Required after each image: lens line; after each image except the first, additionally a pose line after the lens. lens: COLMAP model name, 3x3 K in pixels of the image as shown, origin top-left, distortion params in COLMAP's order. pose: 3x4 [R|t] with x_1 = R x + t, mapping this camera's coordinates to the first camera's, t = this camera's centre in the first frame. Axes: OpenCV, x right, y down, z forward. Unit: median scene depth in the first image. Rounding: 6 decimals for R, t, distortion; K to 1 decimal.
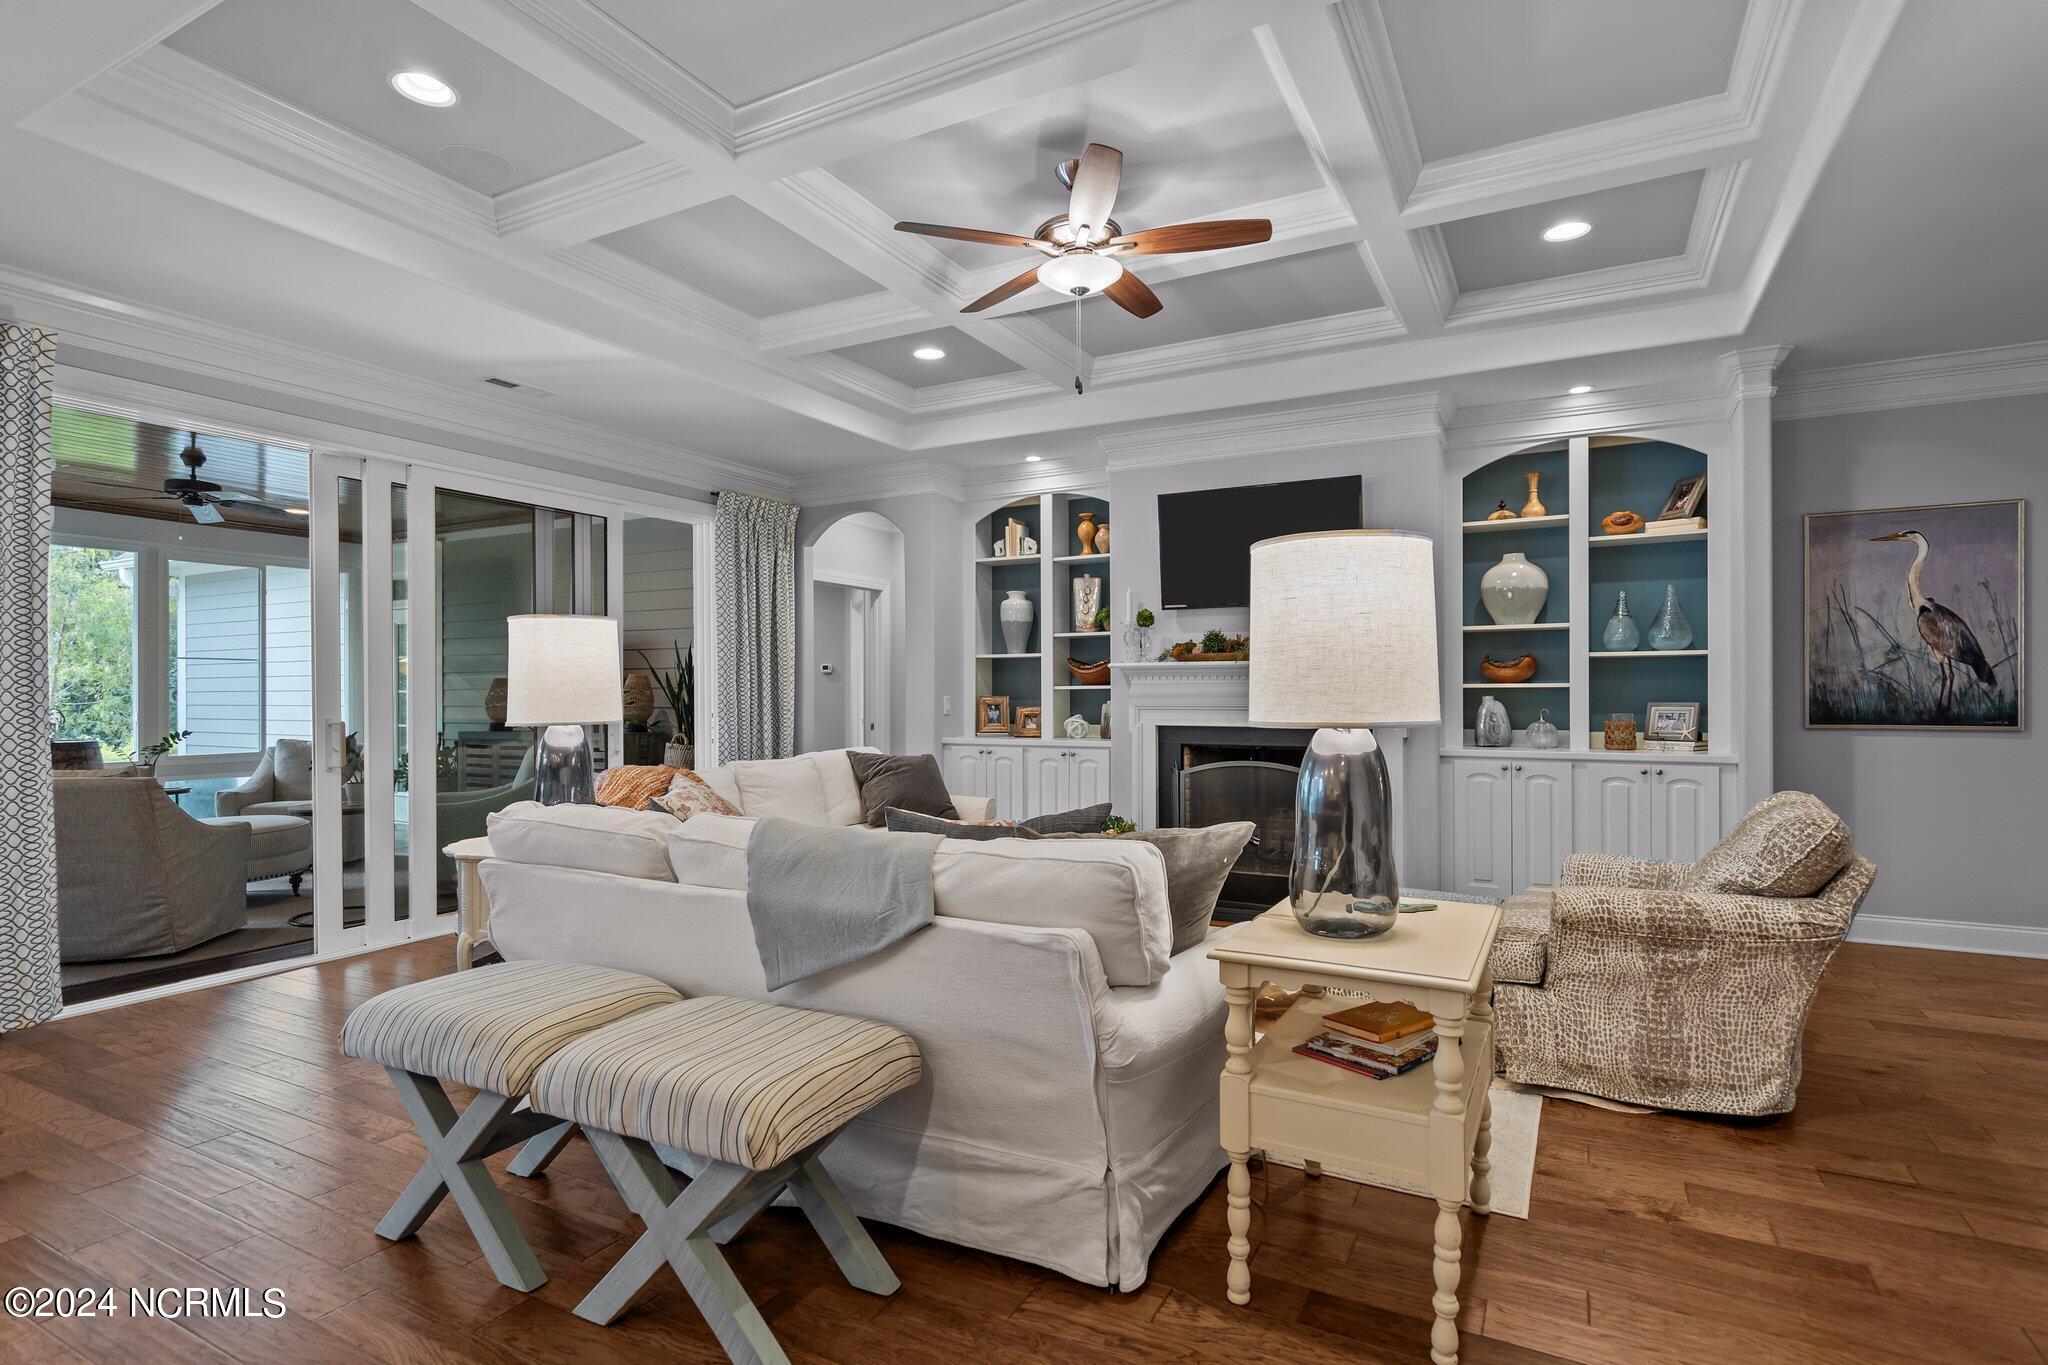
lens RADIAL K [[1025.4, 0, 1032.2], [0, 1025.4, 688.3], [0, 0, 1]] dist [0.002073, 0.000422]
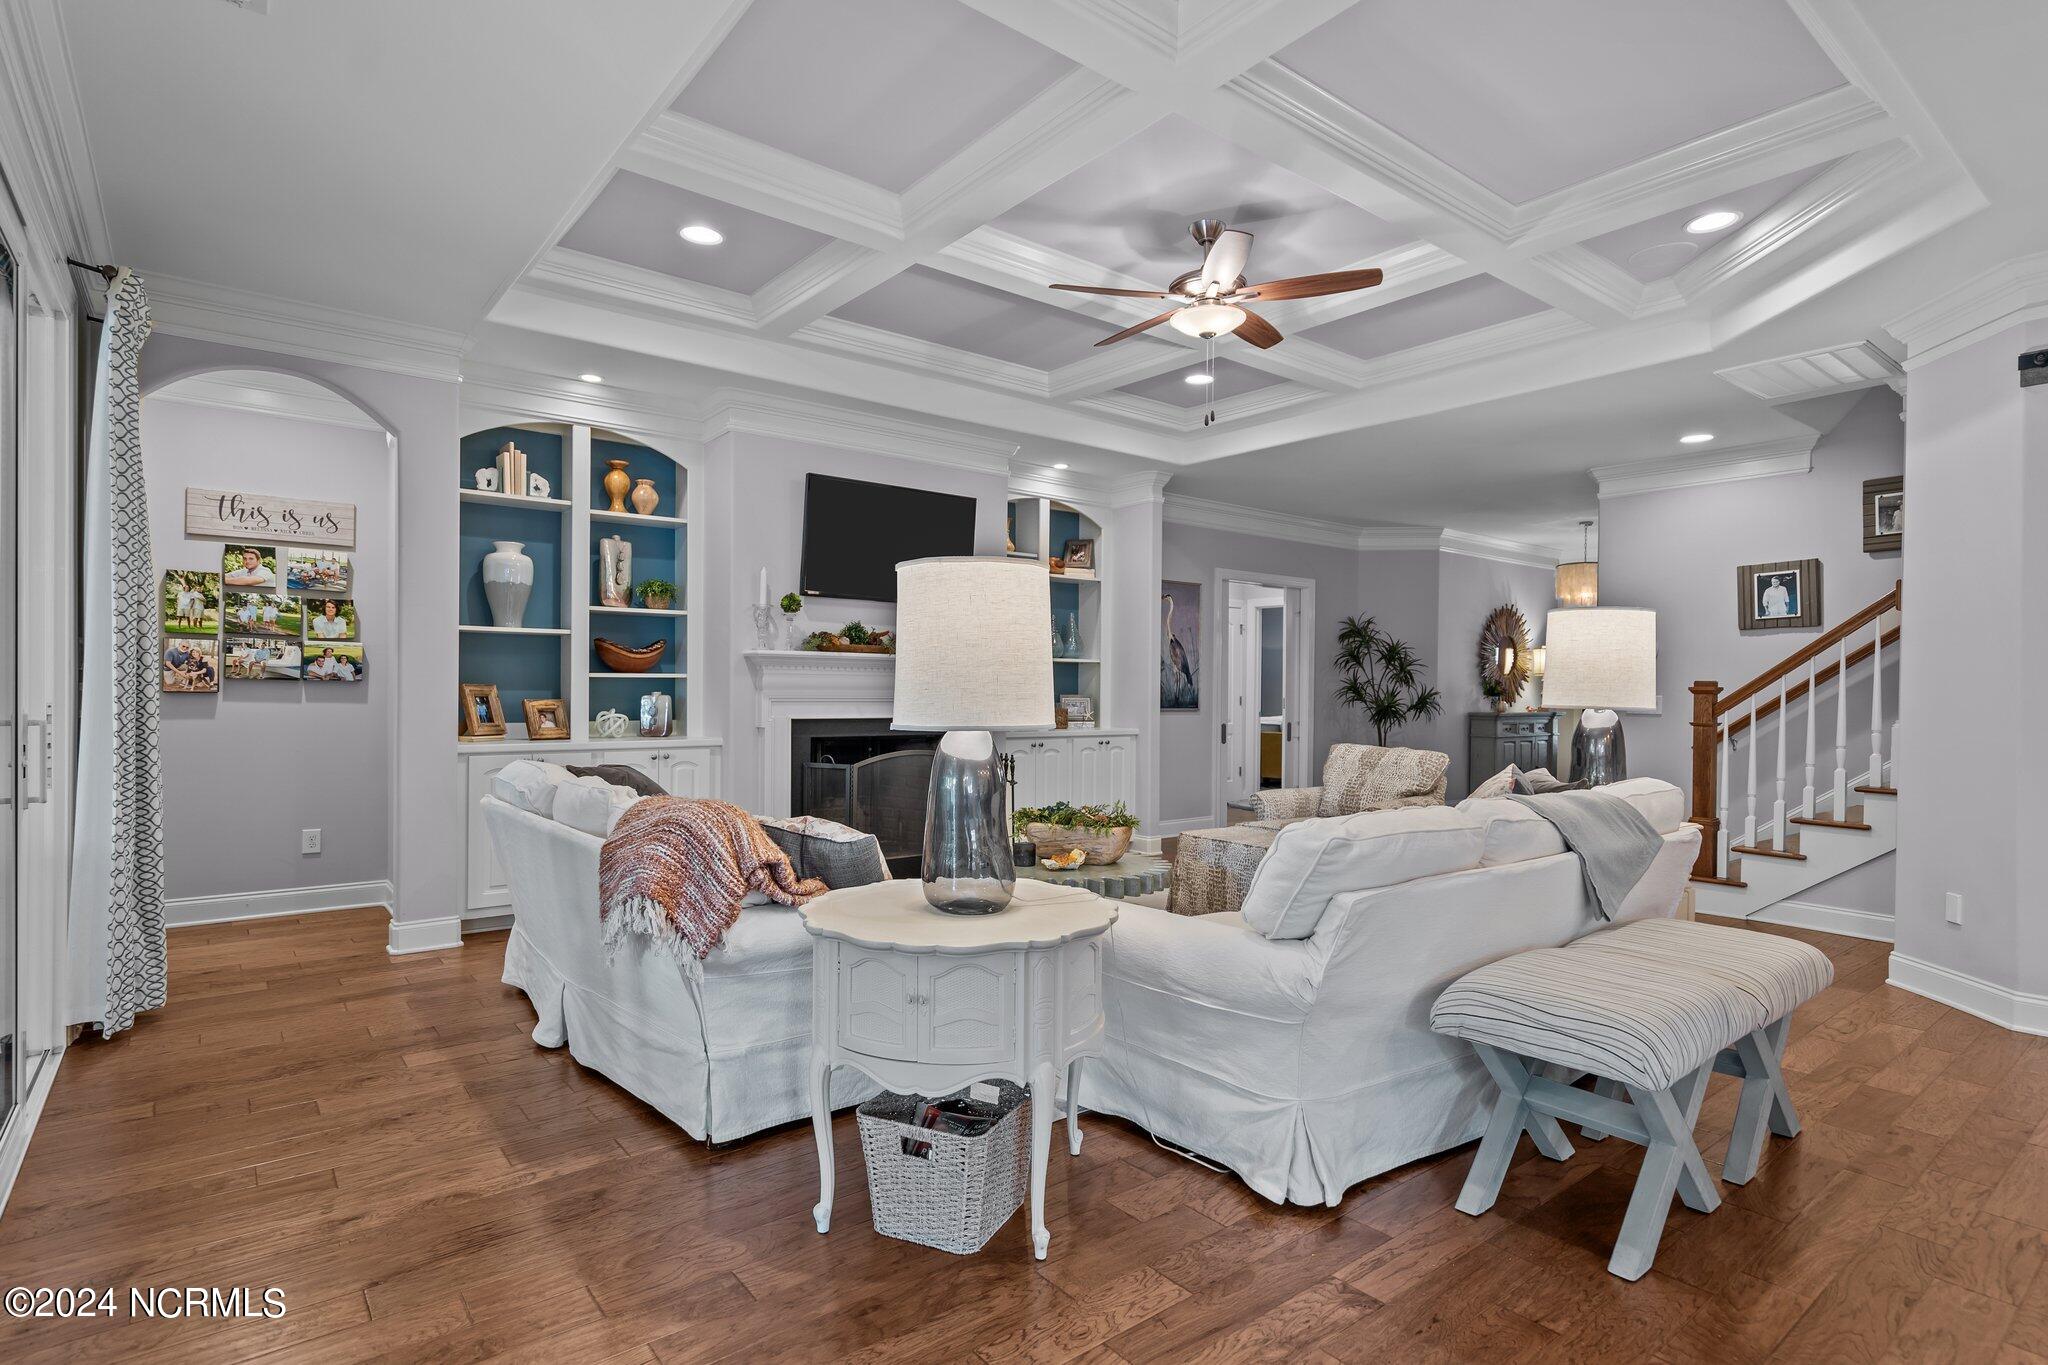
lens RADIAL K [[1025.4, 0, 1030.3], [0, 1025.4, 691.9], [0, 0, 1]] dist [0.002073, 0.000422]
pose [[0.393963, 0.004077, 0.919117, -0.649299], [-0.014225, 0.999897, 0.001661, 0.006925], [-0.919016, -0.013729, 0.393981, 0.434430]]
